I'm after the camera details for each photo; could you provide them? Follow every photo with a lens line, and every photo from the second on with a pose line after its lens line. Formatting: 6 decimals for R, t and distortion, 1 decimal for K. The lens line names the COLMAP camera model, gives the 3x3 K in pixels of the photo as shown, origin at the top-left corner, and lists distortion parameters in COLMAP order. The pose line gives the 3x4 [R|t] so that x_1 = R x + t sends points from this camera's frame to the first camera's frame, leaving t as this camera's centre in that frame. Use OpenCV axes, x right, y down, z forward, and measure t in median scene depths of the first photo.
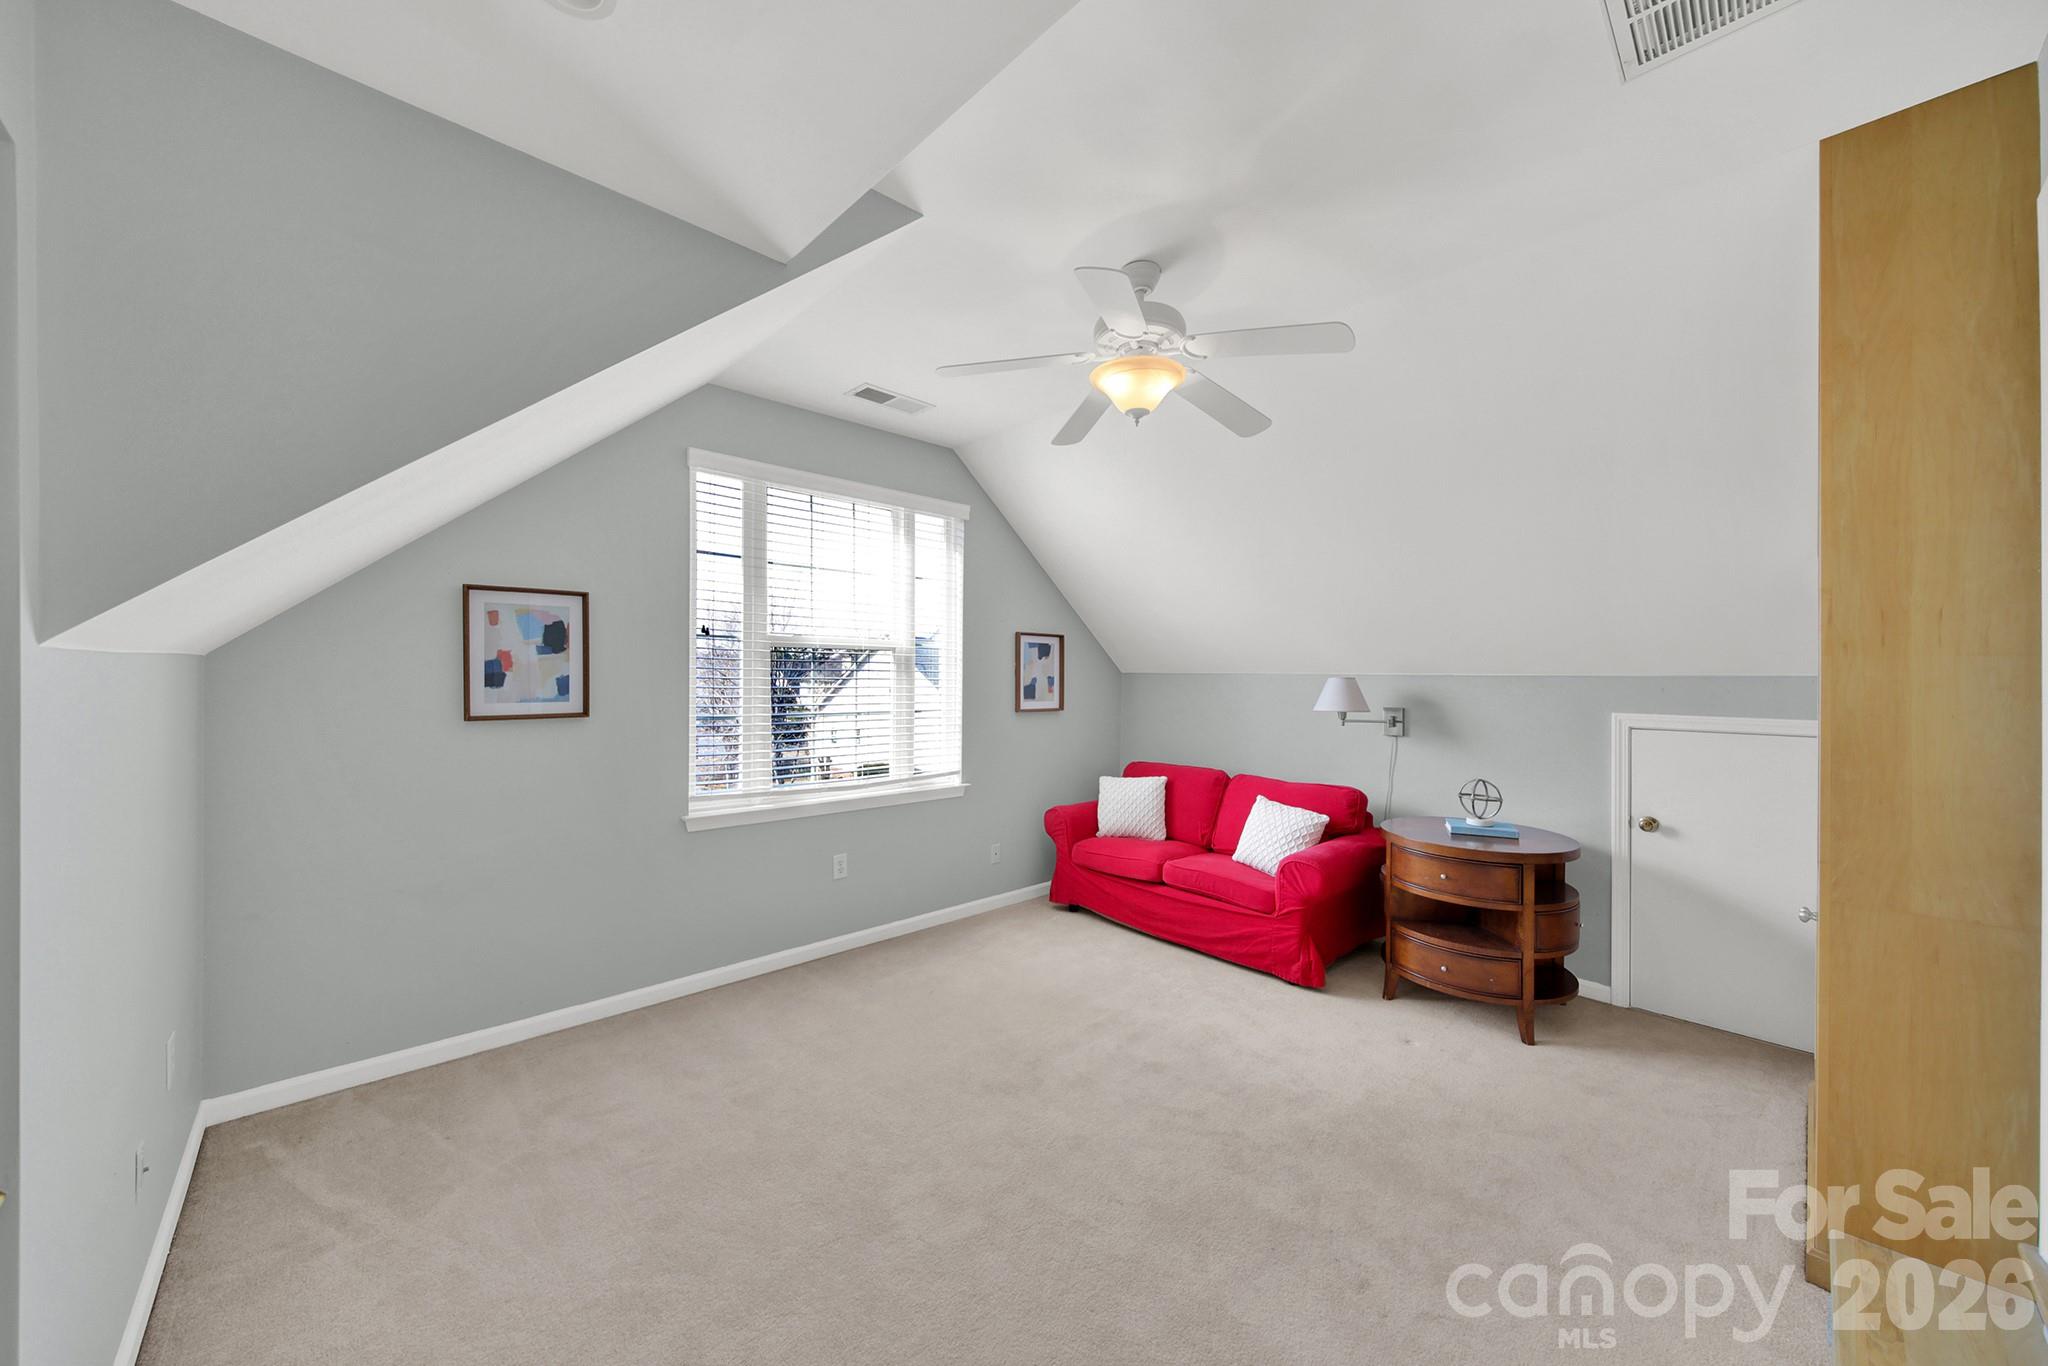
lens RADIAL K [[737.4, 0, 1021.2], [0, 737.4, 674.1], [0, 0, 1]] dist [-0.002389, -0.000489]
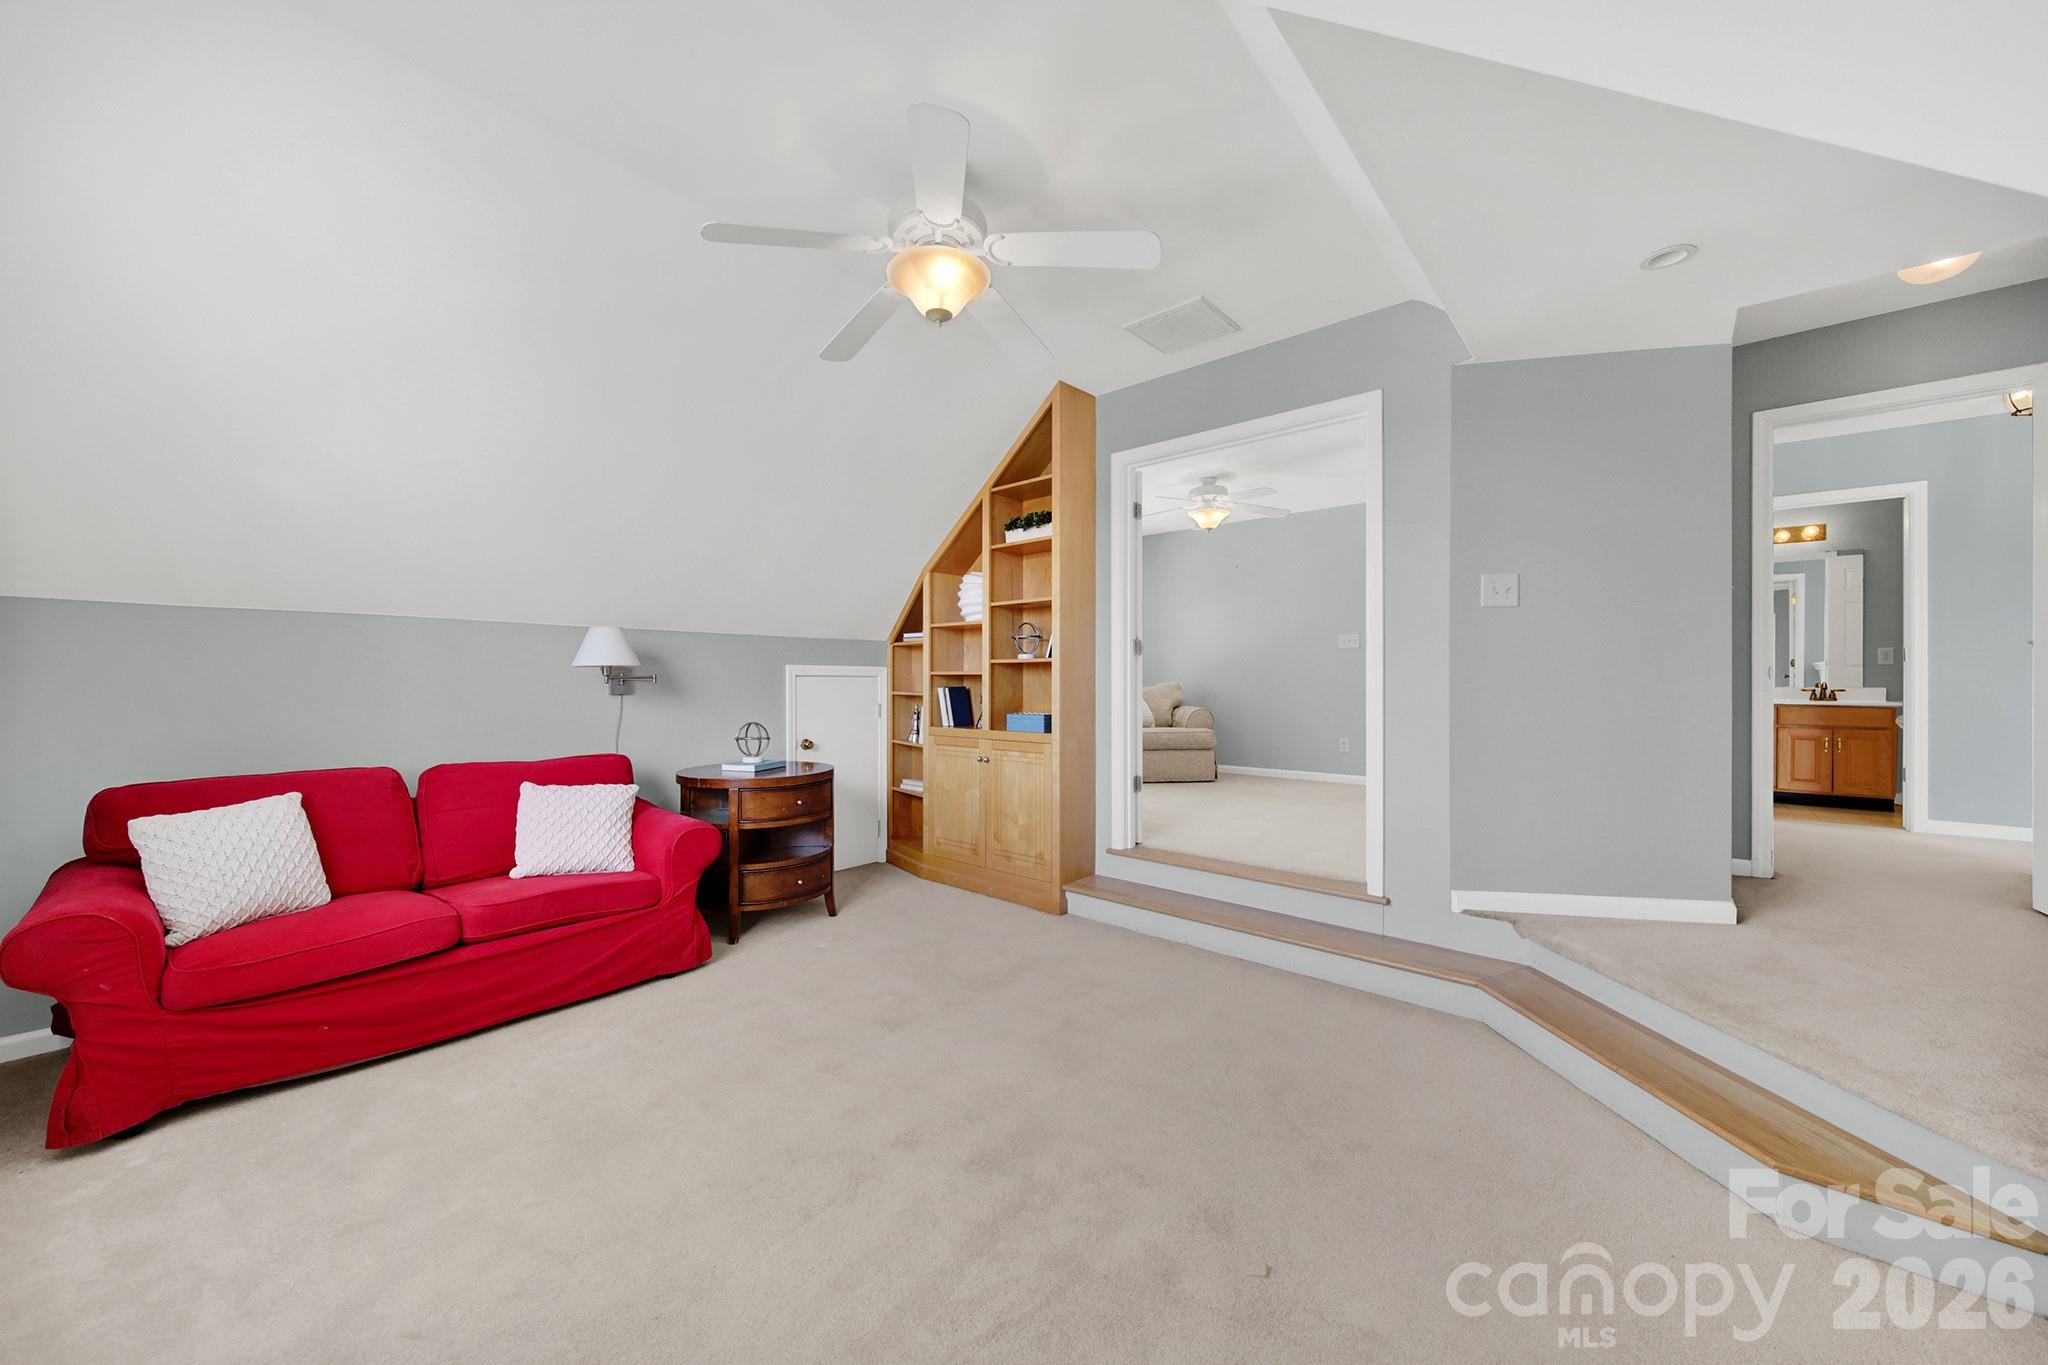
lens RADIAL K [[737.4, 0, 1021.2], [0, 737.4, 673.6], [0, 0, 1]] dist [-0.002389, -0.000489]
pose [[-0.100280, -0.003034, 0.994955, -0.513982], [-0.007160, 0.999972, 0.002327, 0.057839], [-0.994933, -0.006890, -0.100299, 0.656142]]
